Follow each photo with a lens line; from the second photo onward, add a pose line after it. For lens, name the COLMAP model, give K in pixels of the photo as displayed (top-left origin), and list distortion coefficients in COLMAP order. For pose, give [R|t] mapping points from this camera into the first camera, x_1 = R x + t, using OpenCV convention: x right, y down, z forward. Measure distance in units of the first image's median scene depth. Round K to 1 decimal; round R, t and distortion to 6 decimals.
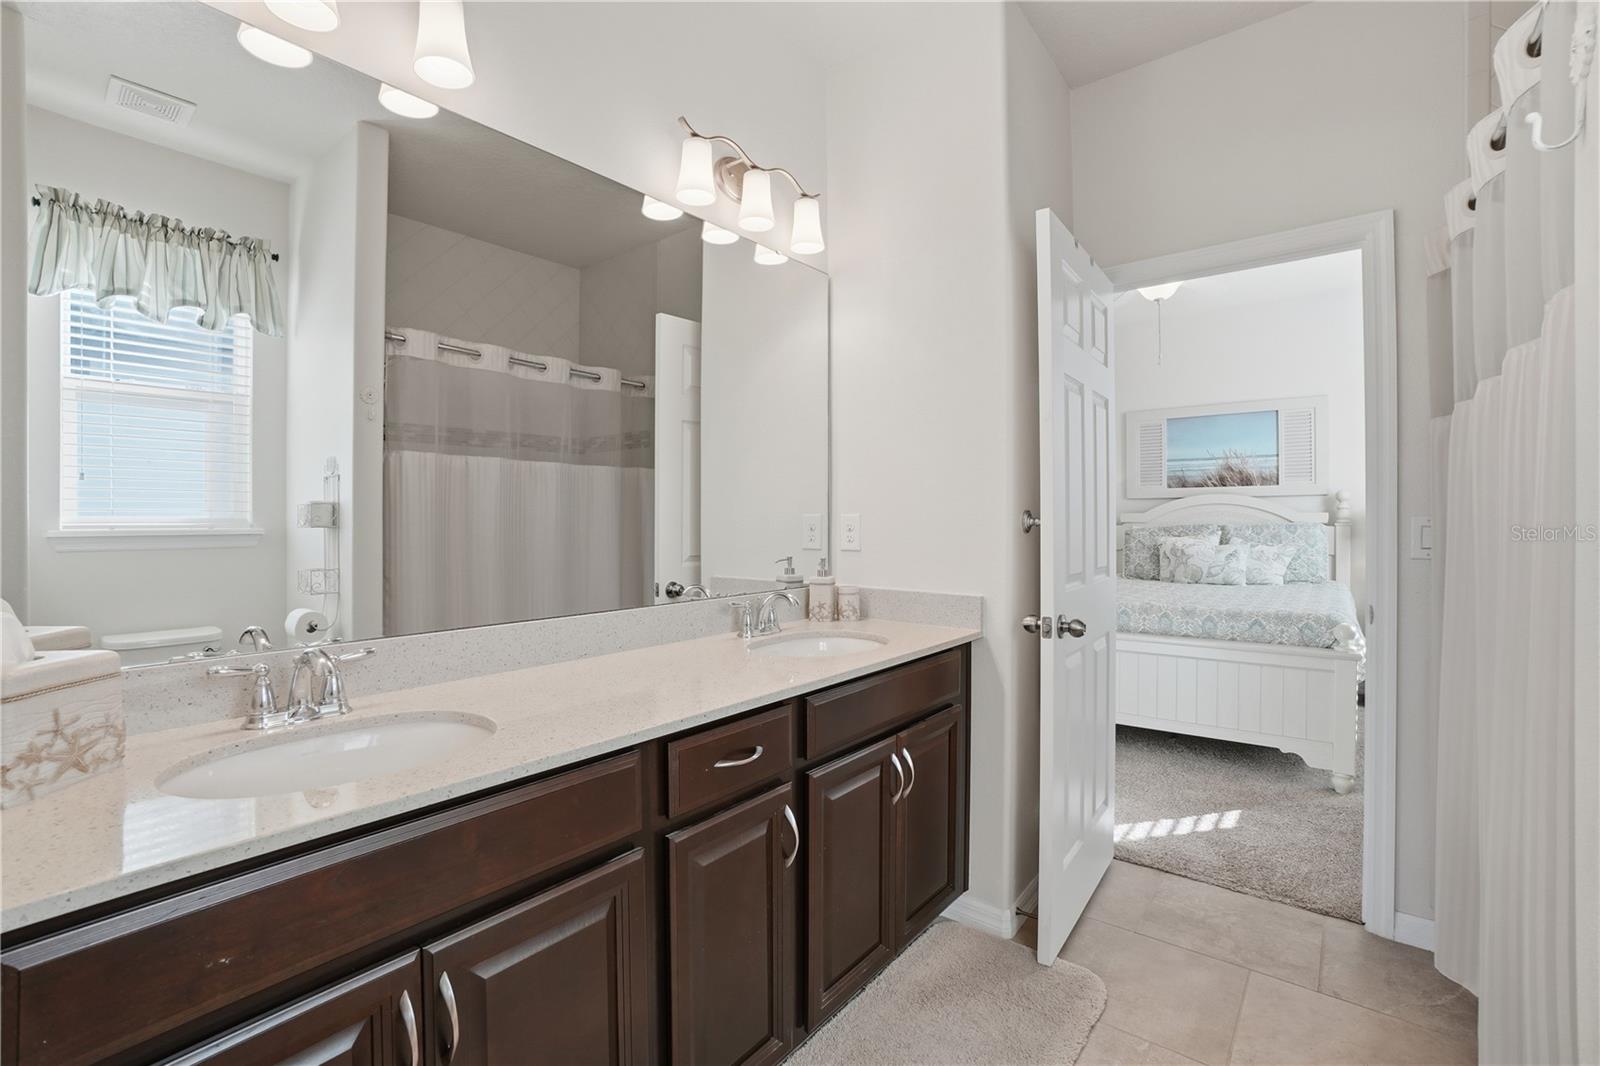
lens RADIAL K [[727.3, 0, 789.3], [0, 727.3, 530.7], [0, 0, 1]] dist [-0.043044, 0.010037]
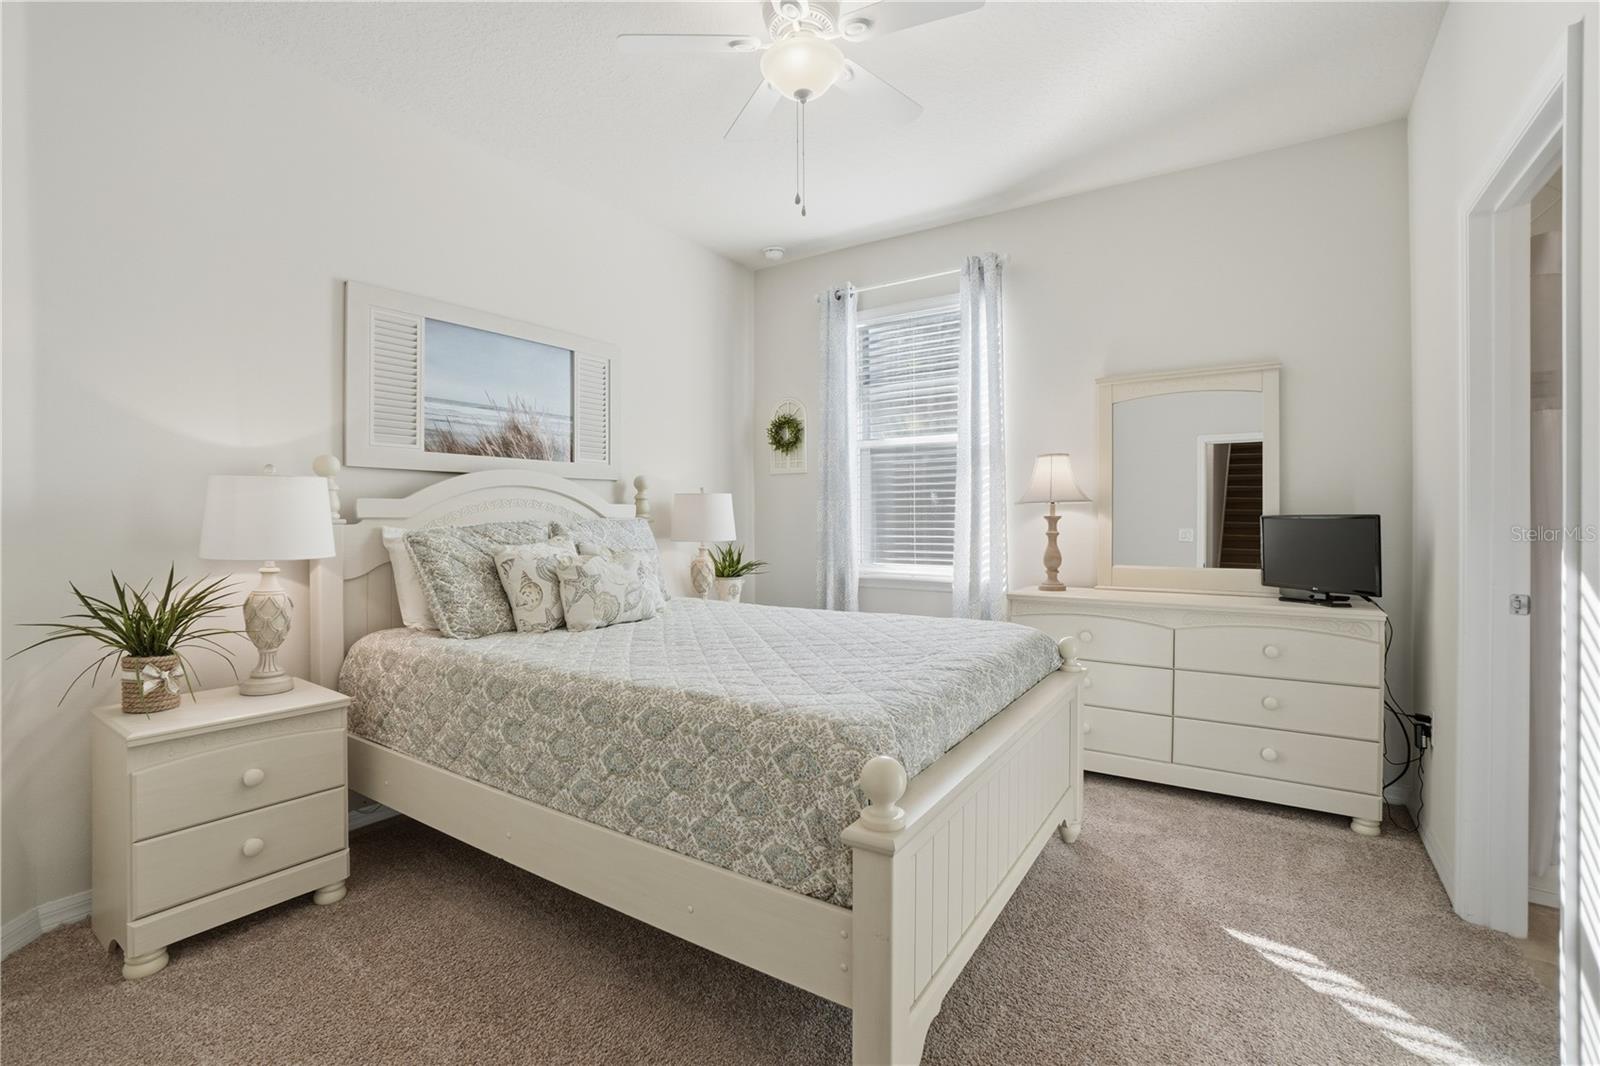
lens RADIAL K [[727.3, 0, 793.4], [0, 727.3, 520.3], [0, 0, 1]] dist [-0.043044, 0.010037]
pose [[-0.079312, -0.003643, 0.996843, -0.013094], [0.013265, 0.999901, 0.004709, -0.009025], [-0.996762, 0.013597, -0.079256, 0.830273]]
